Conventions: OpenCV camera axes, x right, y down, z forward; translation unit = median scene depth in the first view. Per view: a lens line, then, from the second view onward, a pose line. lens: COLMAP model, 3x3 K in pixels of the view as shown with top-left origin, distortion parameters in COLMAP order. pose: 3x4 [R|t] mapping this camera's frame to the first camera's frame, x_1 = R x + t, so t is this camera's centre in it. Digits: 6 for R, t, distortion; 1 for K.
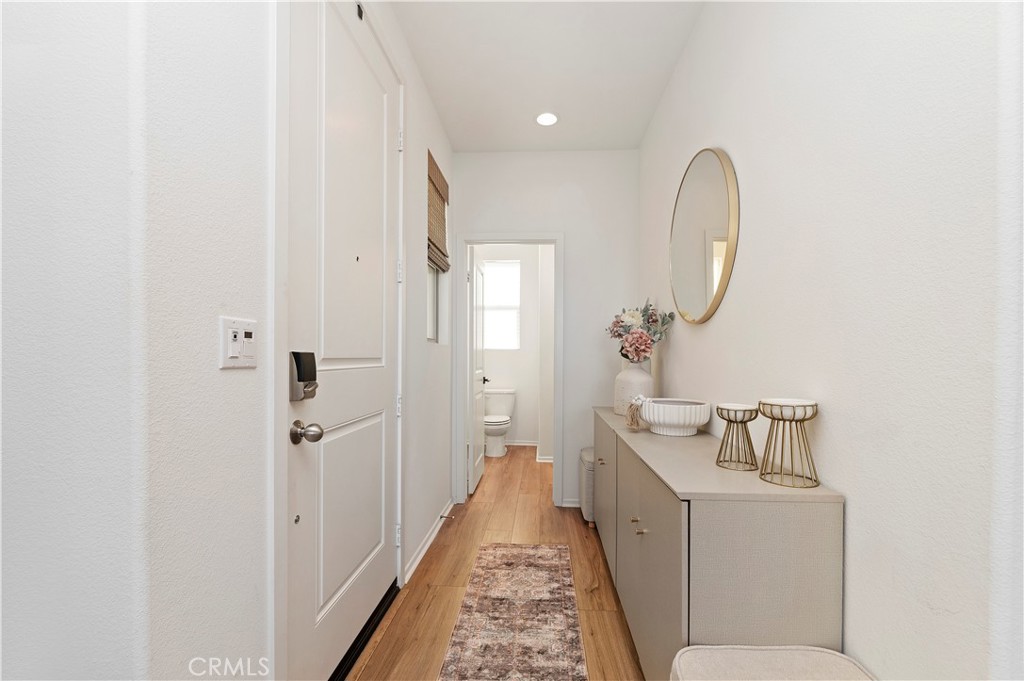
lens RADIAL K [[423.4, 0, 512.0], [0, 423.4, 340.5], [0, 0, 1]] dist [0.000121, 0.000161]
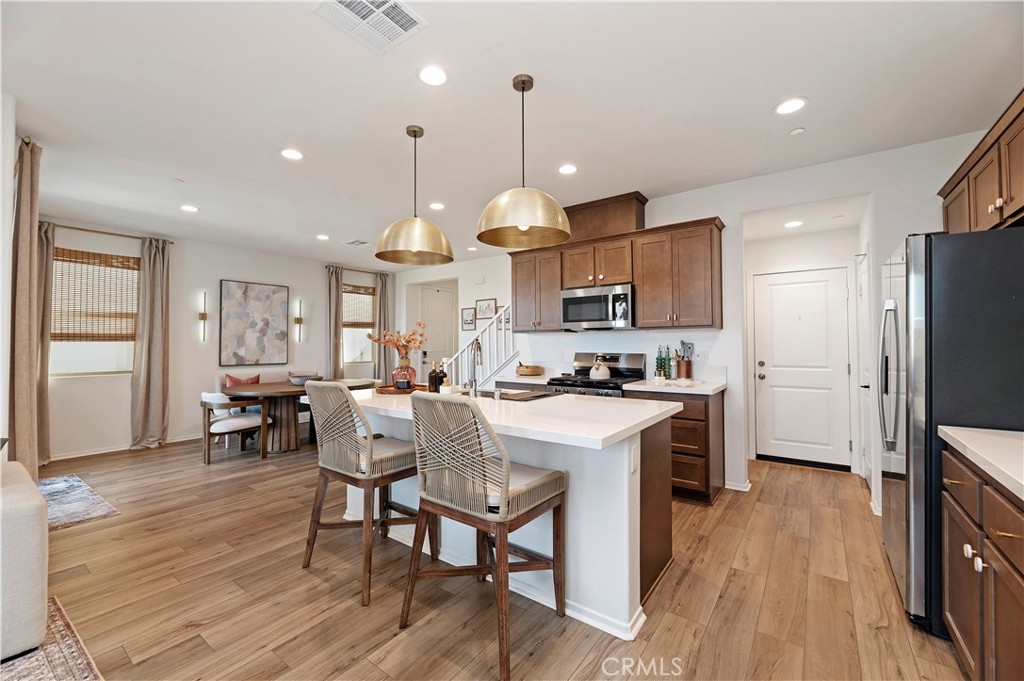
lens RADIAL K [[421.9, 0, 515.4], [0, 421.9, 334.4], [0, 0, 1]] dist [-0.000911, -0.000081]
pose [[0.845383, -0.022138, -0.533702, 4.398870], [0.028587, 0.999584, 0.003818, -0.226225], [0.533395, -0.018485, 0.845664, -4.004809]]
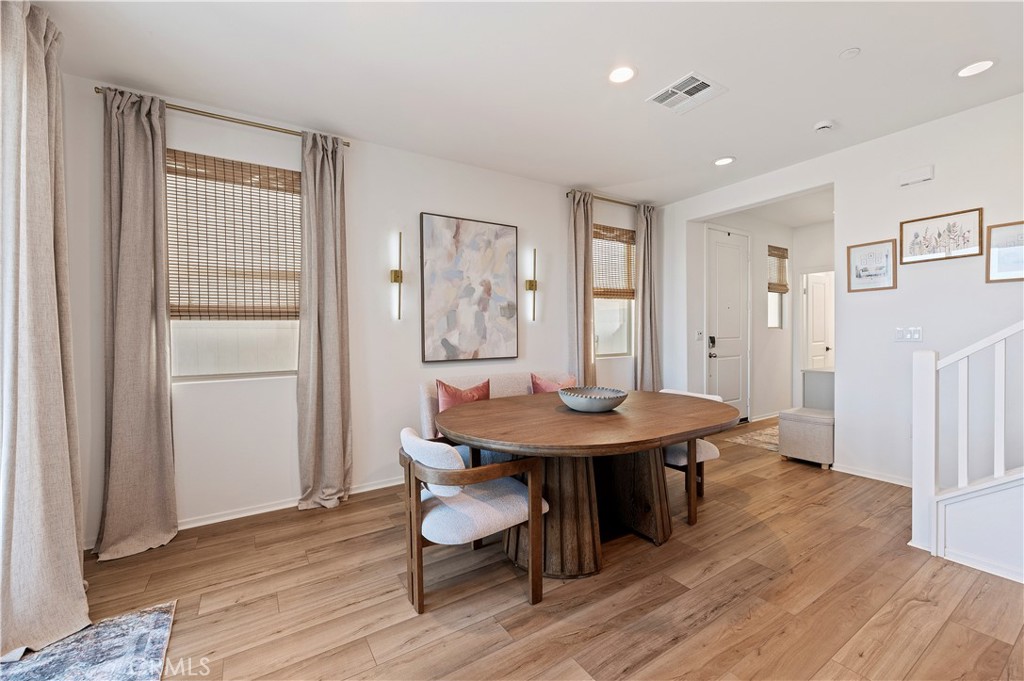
lens RADIAL K [[423.4, 0, 512.0], [0, 423.4, 340.5], [0, 0, 1]] dist [0.000121, 0.000161]
pose [[0.596949, 0.000831, -0.802279, 1.617560], [0.045560, 0.998351, 0.034934, -0.161034], [0.800984, -0.057405, 0.595927, -2.951852]]
